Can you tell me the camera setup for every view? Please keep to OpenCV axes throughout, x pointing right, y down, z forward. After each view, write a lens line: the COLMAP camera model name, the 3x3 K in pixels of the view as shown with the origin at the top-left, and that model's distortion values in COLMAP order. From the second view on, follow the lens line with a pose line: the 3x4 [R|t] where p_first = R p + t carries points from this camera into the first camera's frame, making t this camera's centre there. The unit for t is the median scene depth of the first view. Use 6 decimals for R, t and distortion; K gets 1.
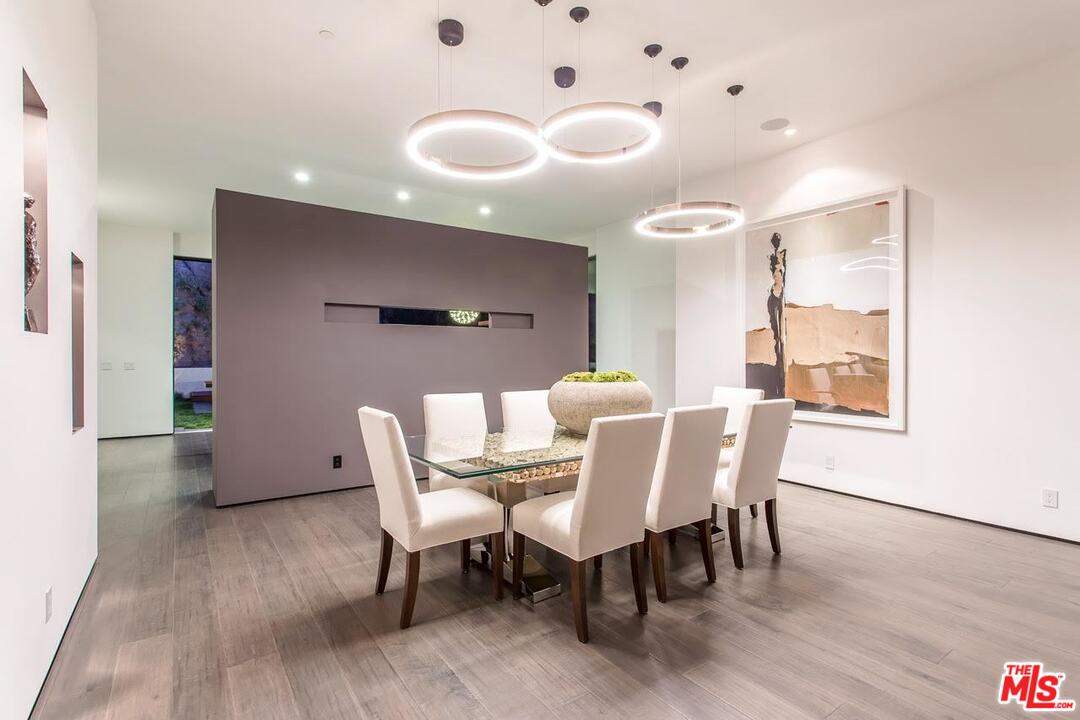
lens RADIAL K [[516.3, 0, 538.3], [0, 516.3, 357.3], [0, 0, 1]] dist [0.000965, 0.000232]
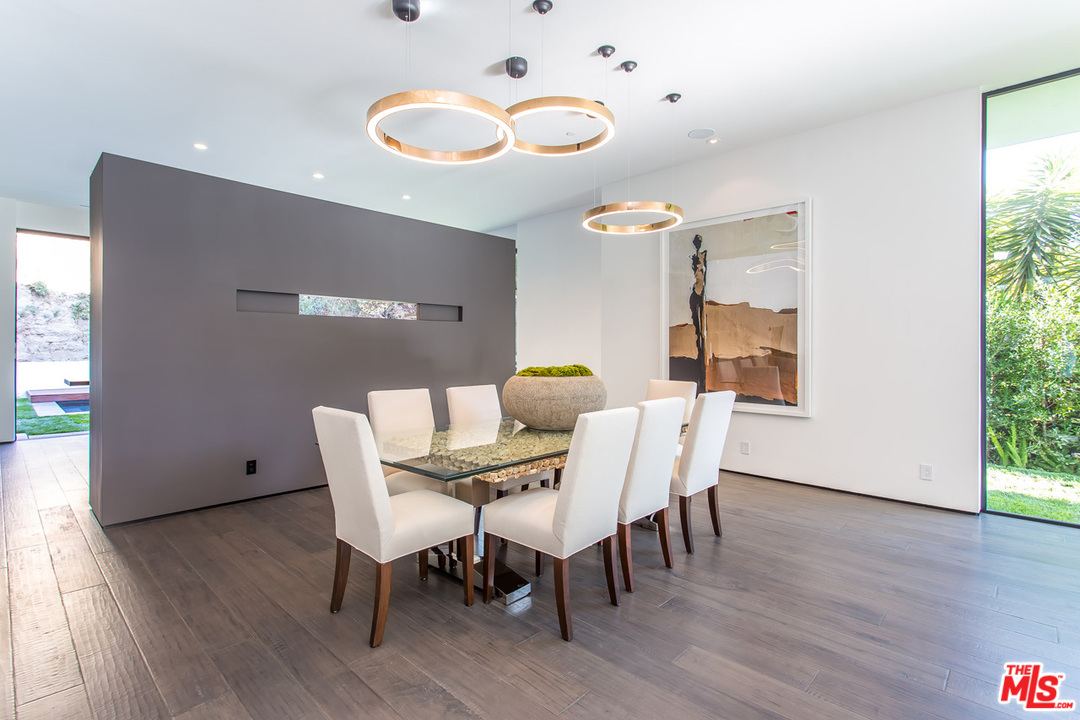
lens RADIAL K [[517.5, 0, 538.2], [0, 517.5, 348.4], [0, 0, 1]] dist [0.001003, 0.000169]
pose [[0.980085, 0.002068, 0.198565, -0.099050], [-0.001581, 0.999995, -0.002611, -0.003268], [-0.198570, 0.002245, 0.980084, 0.022849]]
